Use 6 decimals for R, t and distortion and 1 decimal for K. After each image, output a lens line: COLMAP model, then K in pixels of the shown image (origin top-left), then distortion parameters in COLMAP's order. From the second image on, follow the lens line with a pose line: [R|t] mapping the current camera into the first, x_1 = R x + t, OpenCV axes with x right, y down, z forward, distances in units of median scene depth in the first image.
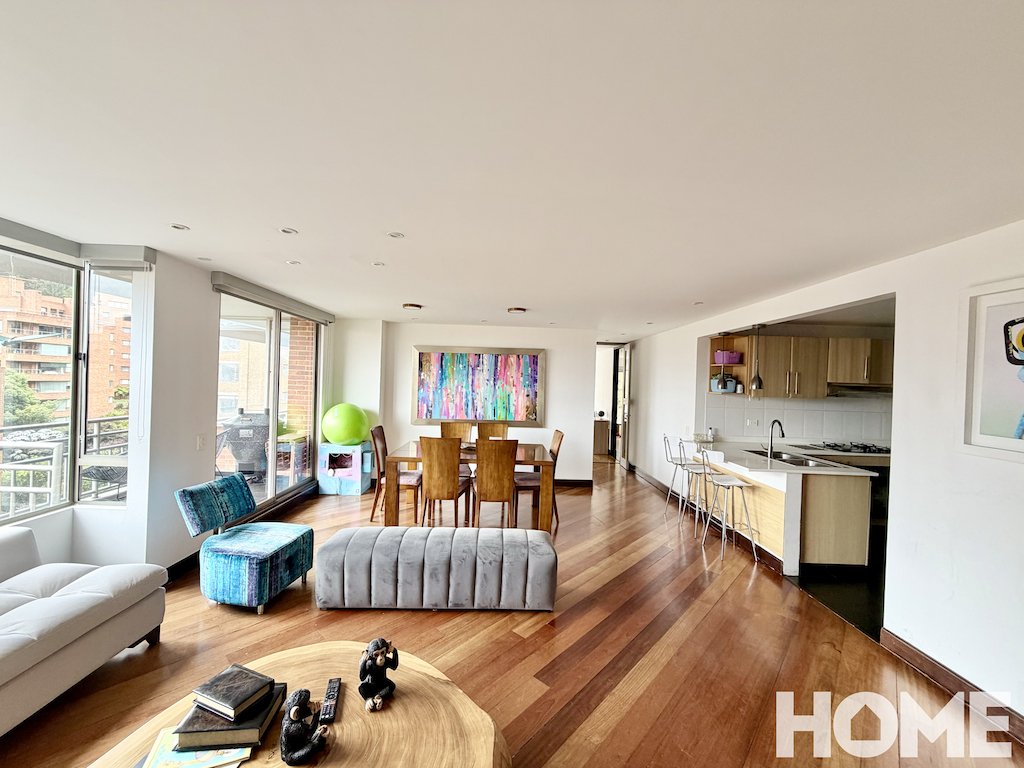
lens RADIAL K [[406.3, 0, 509.8], [0, 406.3, 383.2], [0, 0, 1]] dist [-0.000554, 0.000494]
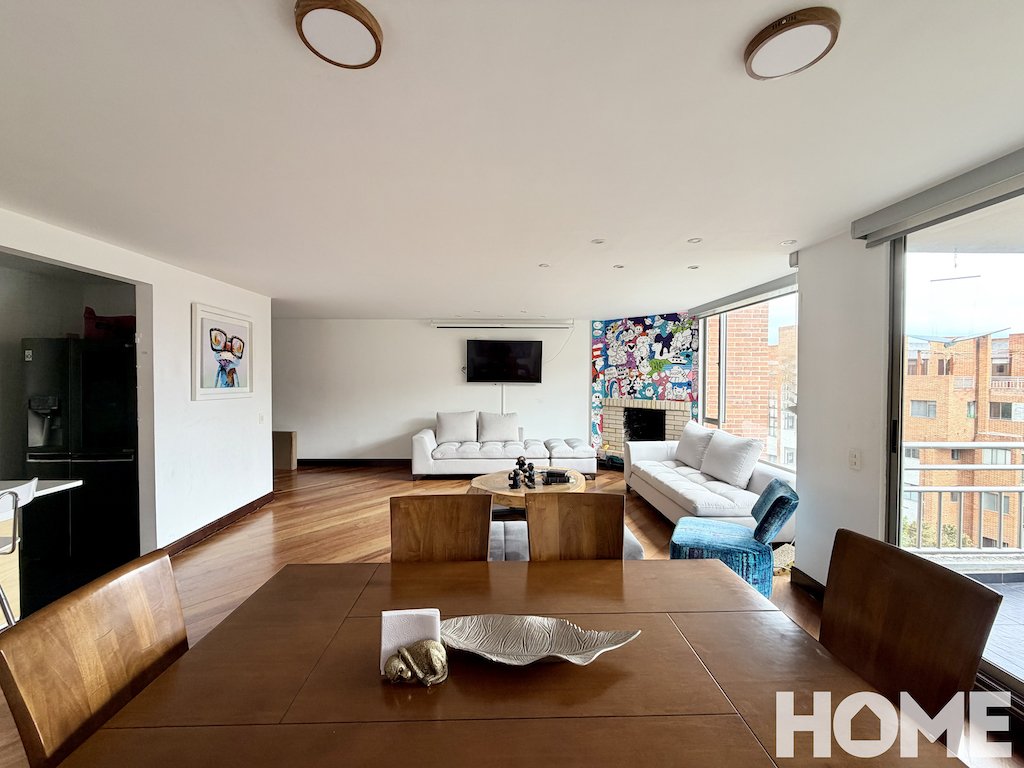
lens RADIAL K [[406.3, 0, 509.8], [0, 406.3, 383.2], [0, 0, 1]] dist [-0.000554, 0.000494]
pose [[-0.999366, -0.033777, -0.011224, -0.069385], [-0.034018, 0.999179, 0.022014, 0.006675], [0.010471, 0.022382, -0.999695, 1.075295]]
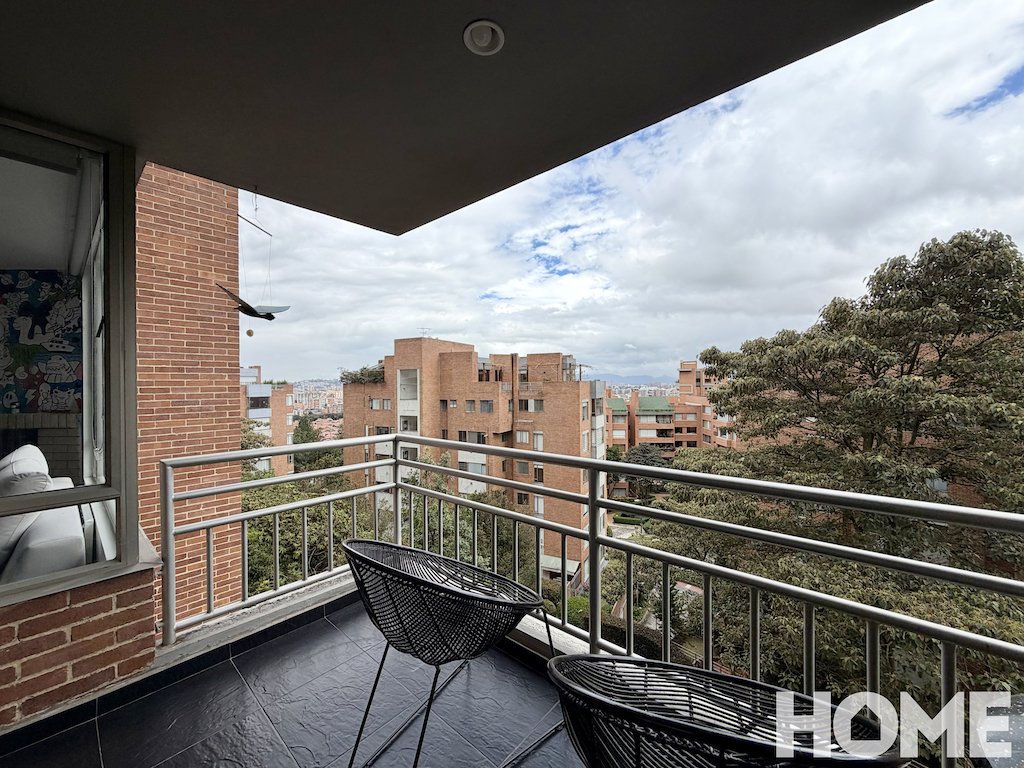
lens RADIAL K [[405.4, 0, 510.2], [0, 405.4, 382.3], [0, 0, 1]] dist [0.000686, 0.000281]
pose [[-0.677207, -0.028784, -0.735230, -0.541673], [-0.015433, 0.999570, -0.024918, 0.018100], [0.735631, -0.005528, -0.677360, 0.991325]]
